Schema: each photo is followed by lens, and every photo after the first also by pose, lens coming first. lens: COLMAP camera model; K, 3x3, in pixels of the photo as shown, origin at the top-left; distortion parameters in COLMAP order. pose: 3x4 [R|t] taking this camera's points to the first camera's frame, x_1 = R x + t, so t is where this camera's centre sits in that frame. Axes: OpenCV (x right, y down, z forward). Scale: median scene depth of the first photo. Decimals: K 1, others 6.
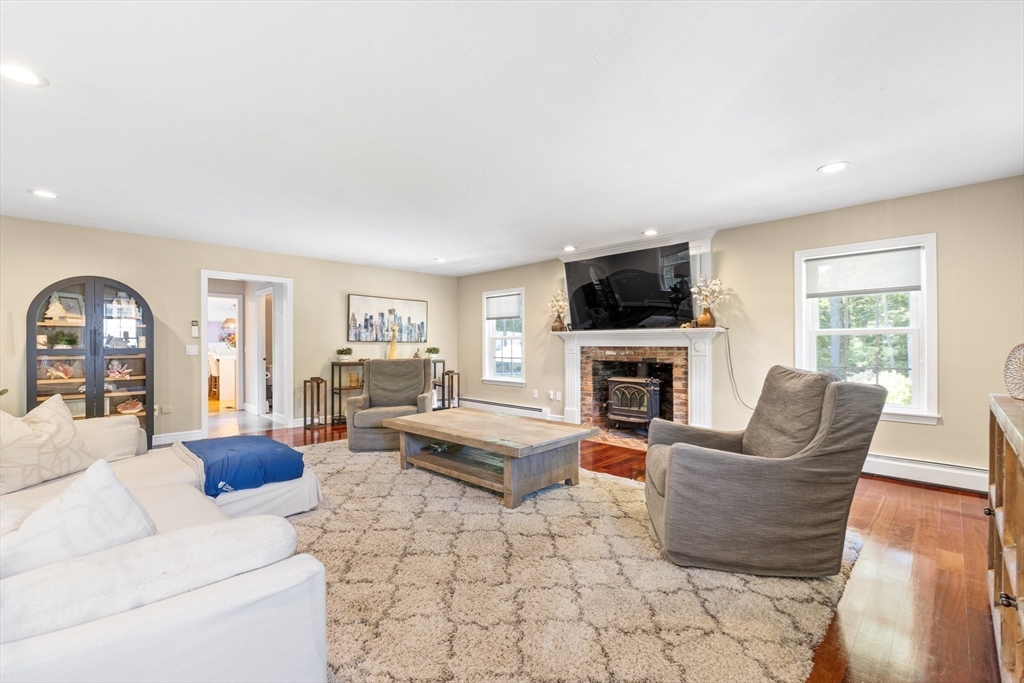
lens RADIAL K [[433.3, 0, 502.5], [0, 433.3, 341.6], [0, 0, 1]] dist [0.001438, 0.000720]
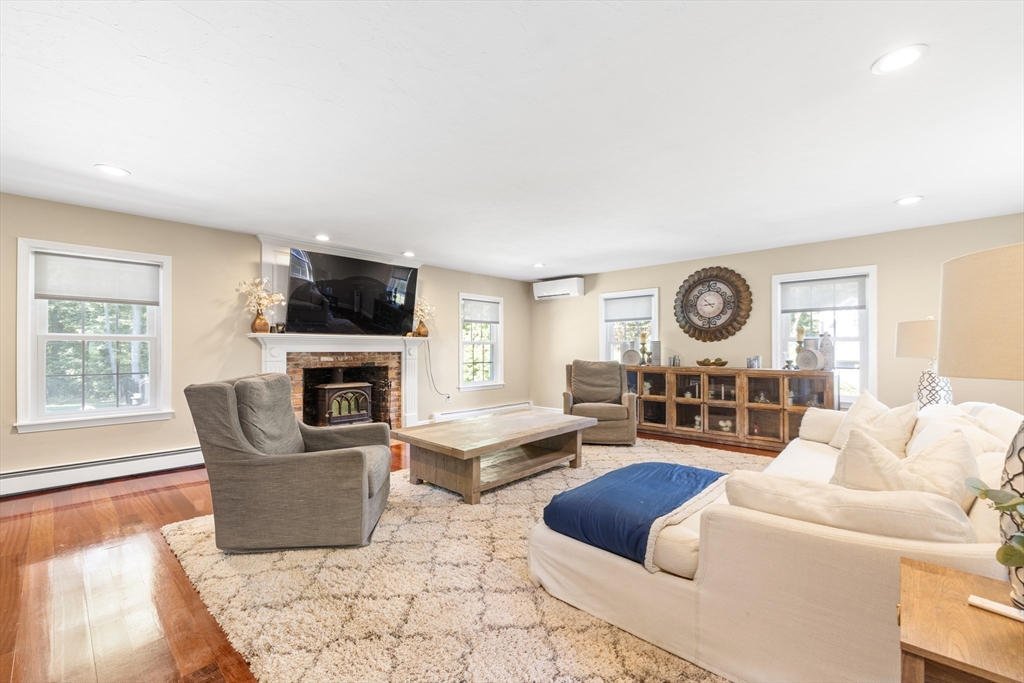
lens RADIAL K [[428.1, 0, 504.5], [0, 428.1, 349.7], [0, 0, 1]] dist [0.000308, 0.000132]
pose [[-0.021937, 0.008043, 0.999727, -0.703538], [-0.001940, 0.999965, -0.008087, 0.013626], [-0.999757, -0.002117, -0.021921, 0.667105]]
